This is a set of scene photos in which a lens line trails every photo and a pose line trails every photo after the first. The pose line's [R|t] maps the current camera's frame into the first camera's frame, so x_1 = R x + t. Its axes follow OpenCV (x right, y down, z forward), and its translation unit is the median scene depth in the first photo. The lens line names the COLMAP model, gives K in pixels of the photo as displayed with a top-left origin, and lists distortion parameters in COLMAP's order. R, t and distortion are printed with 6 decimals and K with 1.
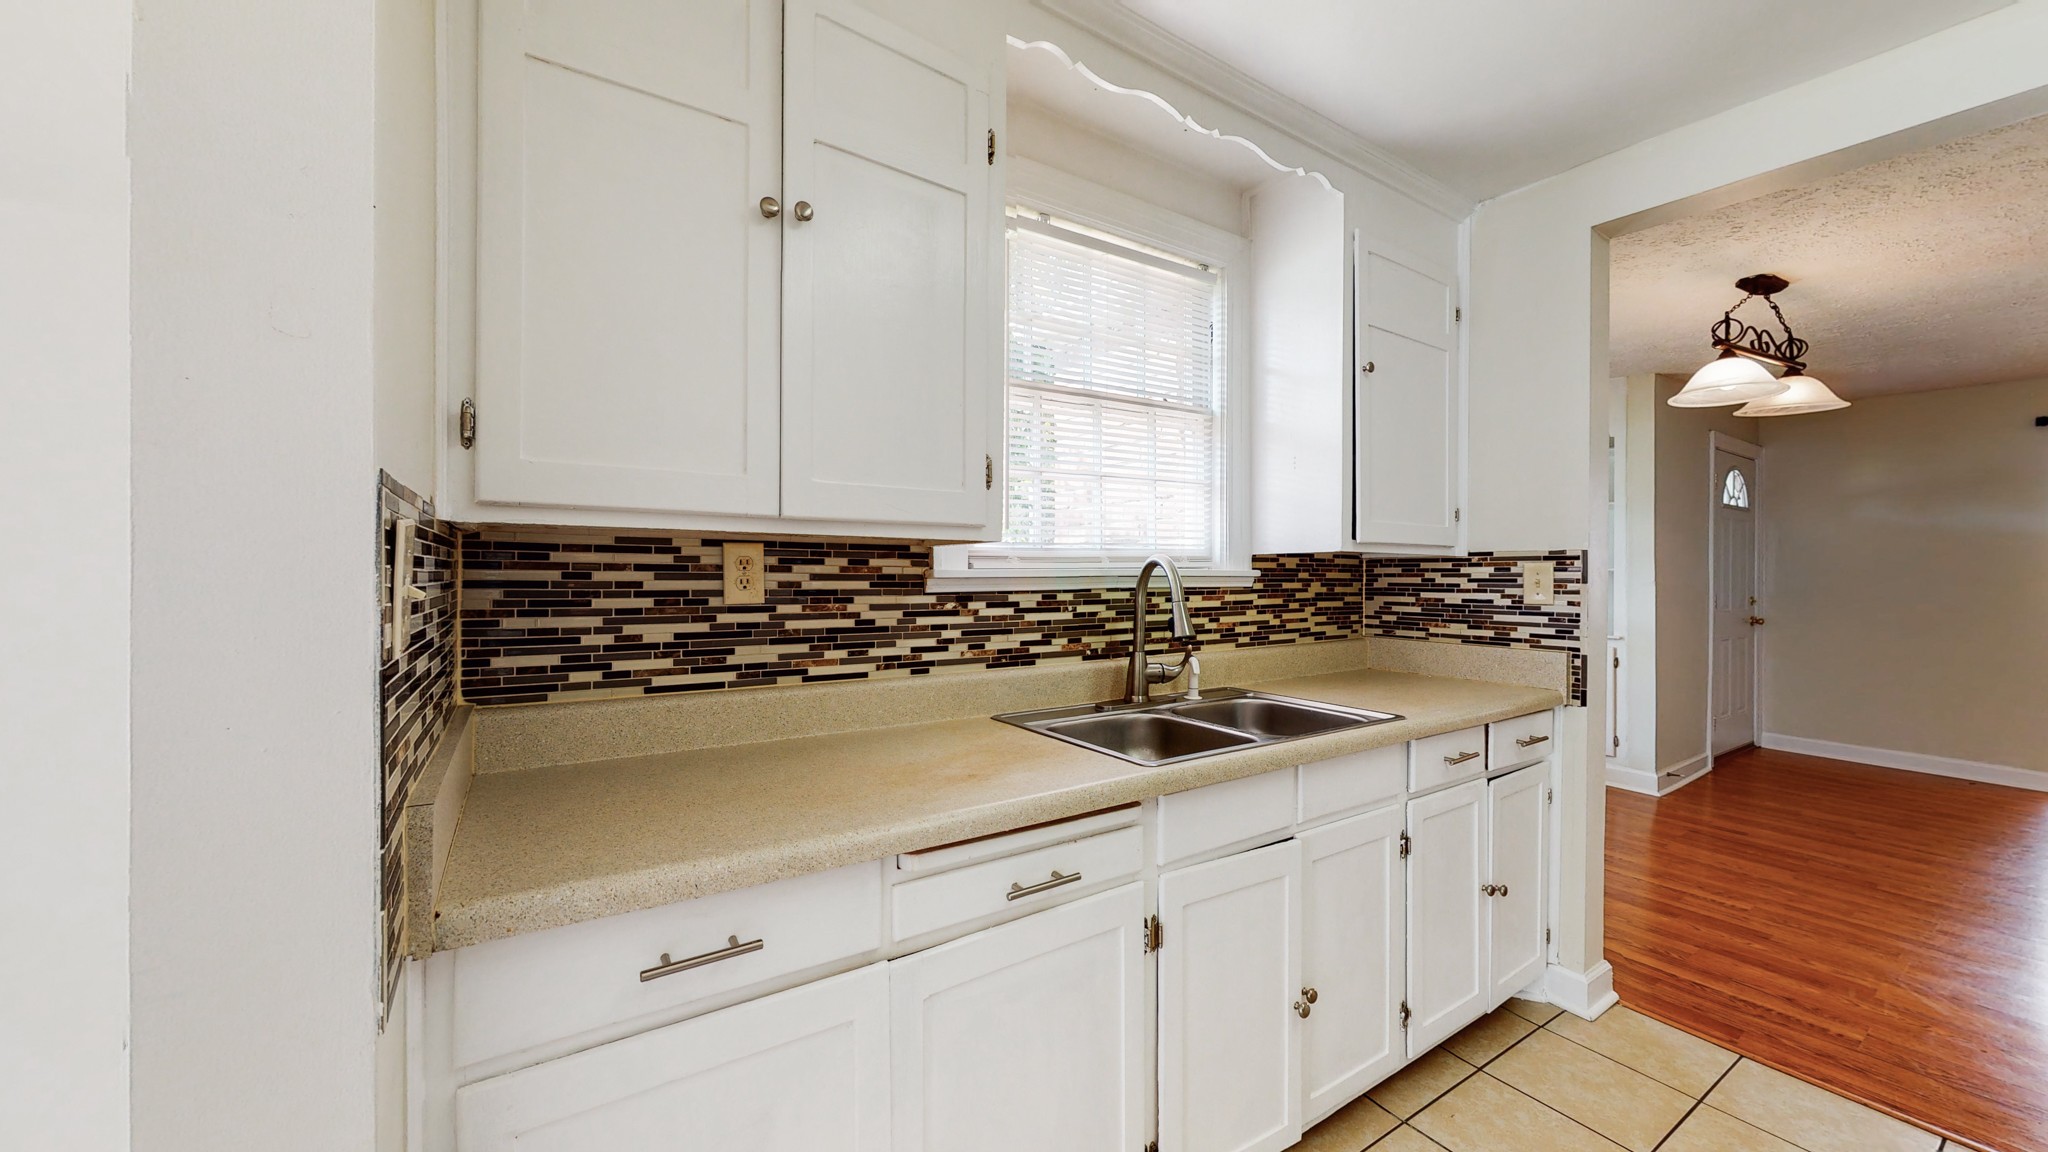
lens RADIAL K [[750.9, 0, 1023.1], [0, 750.9, 578.7], [0, 0, 1]] dist [0.000357, -0.000143]
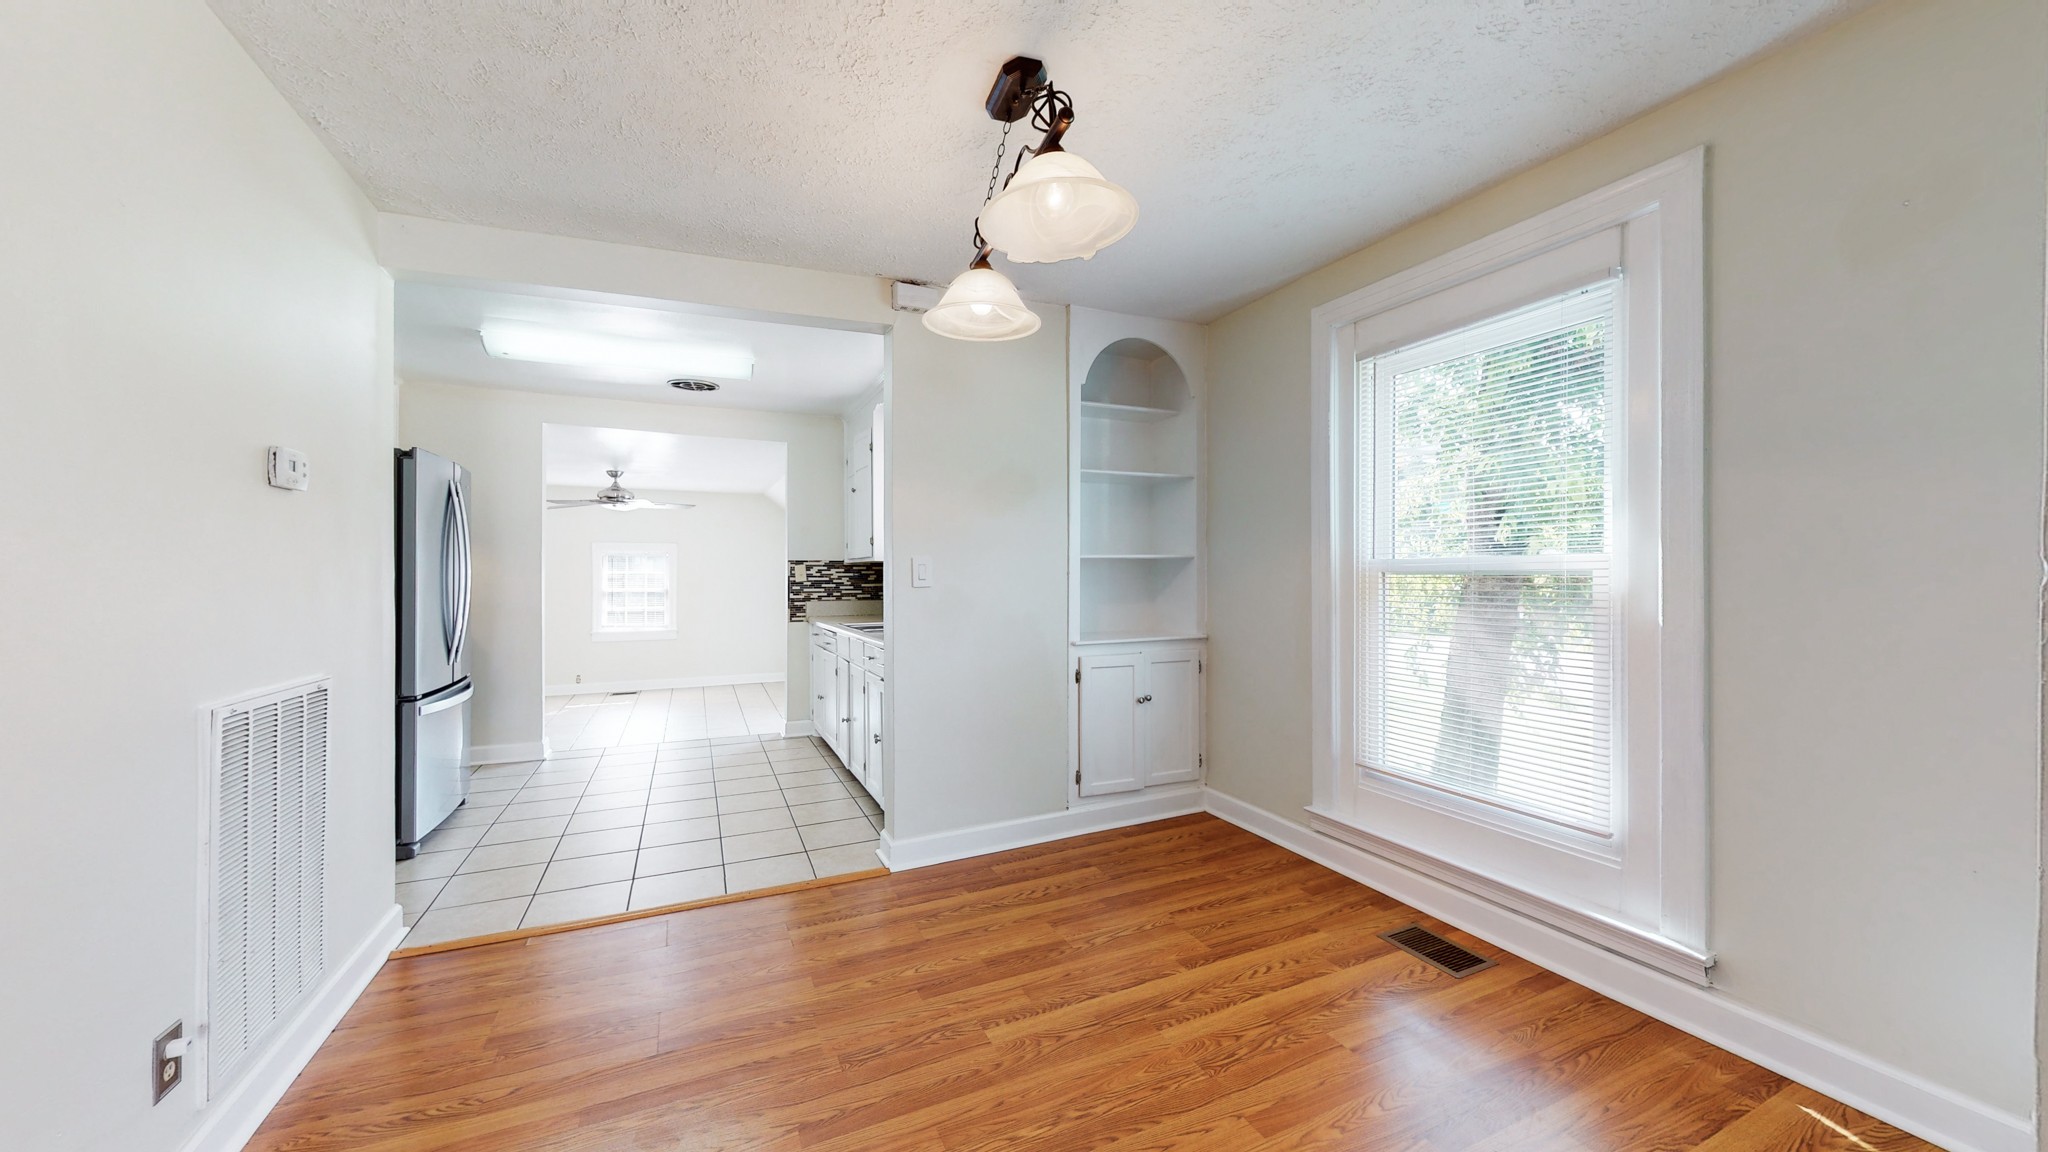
lens RADIAL K [[750.9, 0, 1022.3], [0, 750.9, 577.7], [0, 0, 1]] dist [0.000357, -0.000143]
pose [[-0.164657, 0.000422, -0.986351, 2.097099], [-0.000050, 1.000000, 0.000436, 0.015903], [0.986351, 0.000121, -0.164657, 1.455110]]
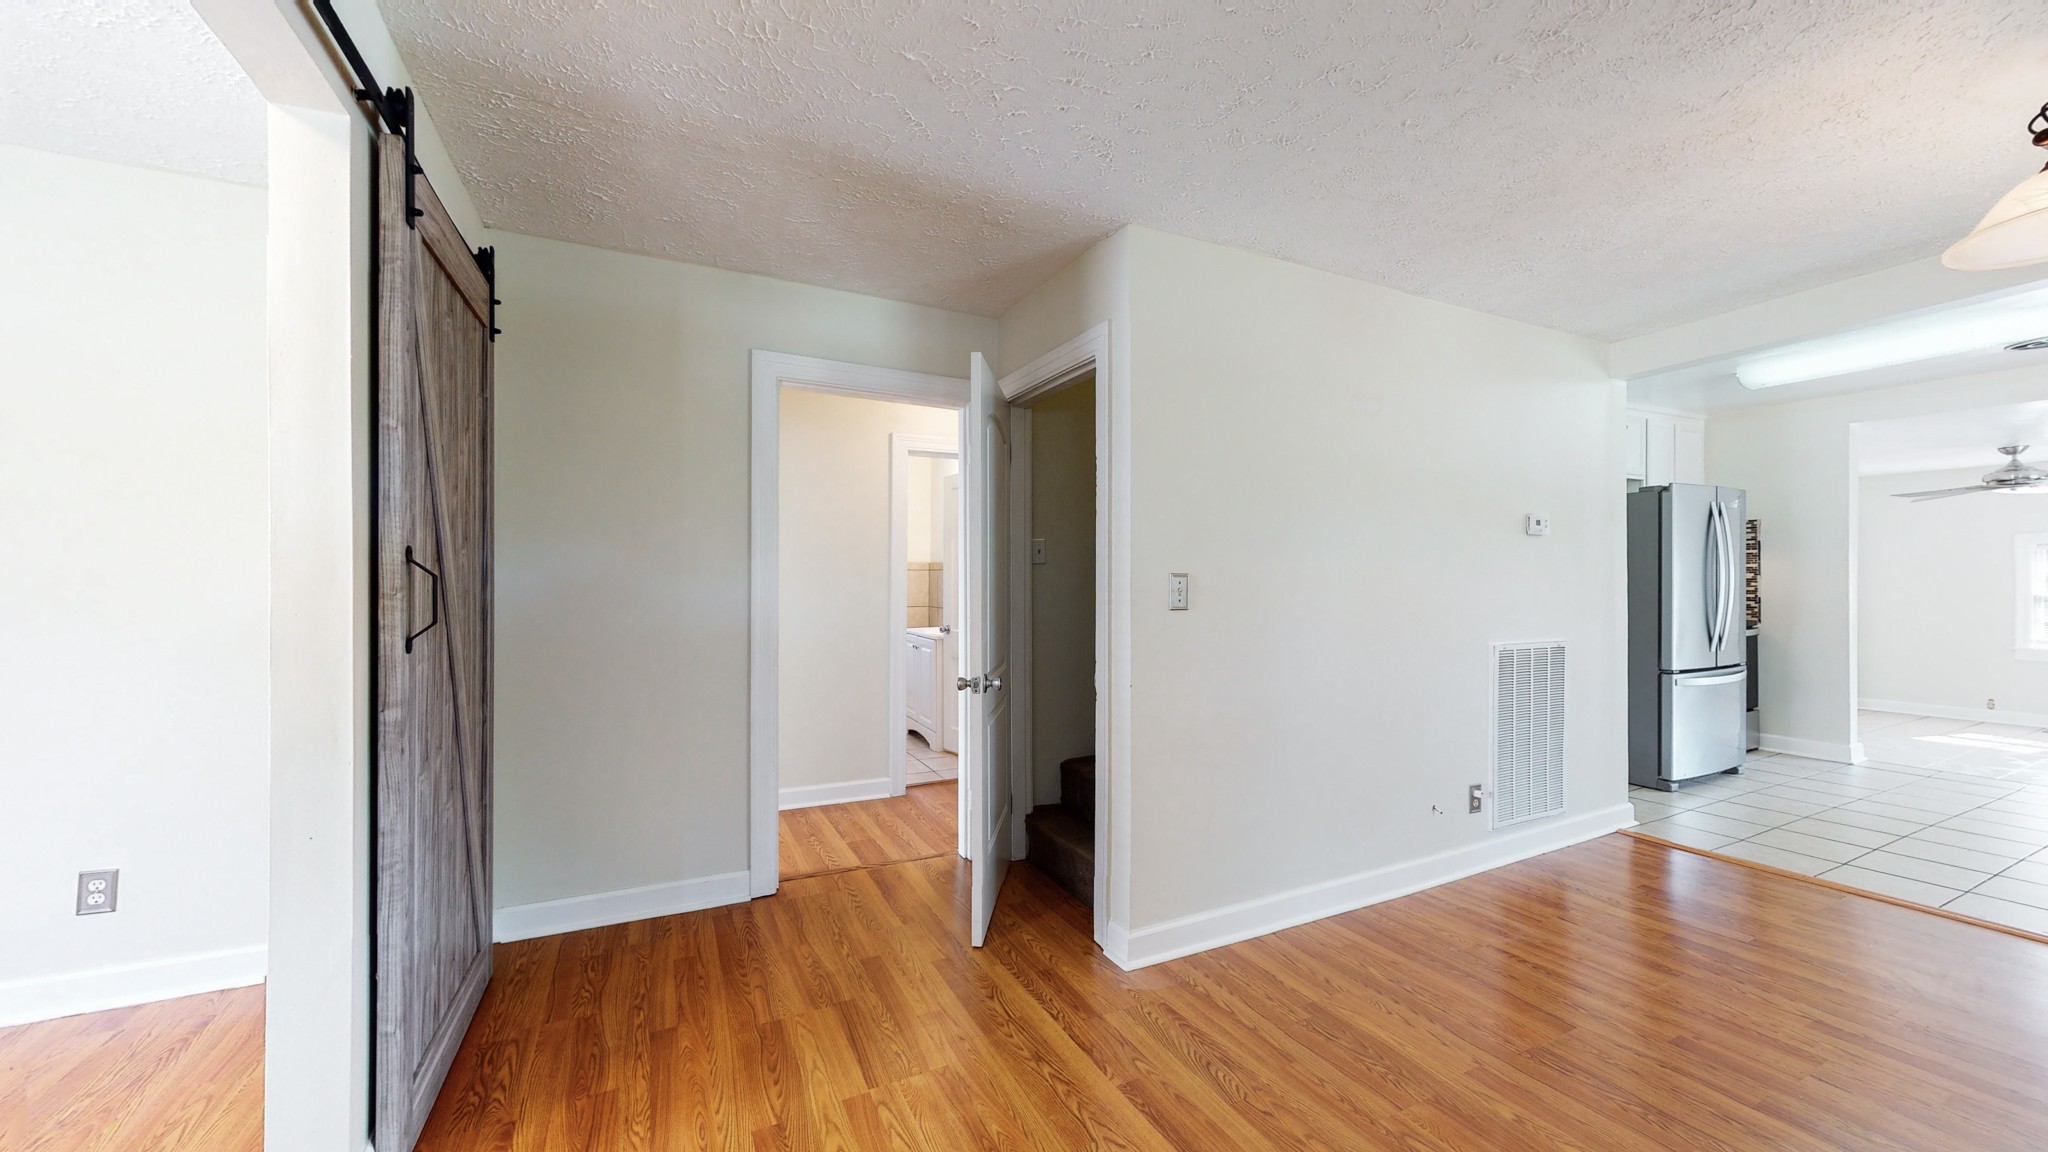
lens RADIAL K [[750.9, 0, 1022.7], [0, 750.9, 581.9], [0, 0, 1]] dist [0.000357, -0.000143]
pose [[-0.992107, 0.003094, 0.125354, 2.269132], [0.003623, 0.999985, 0.003999, 0.004562], [-0.125340, 0.004421, -0.992104, 2.185135]]
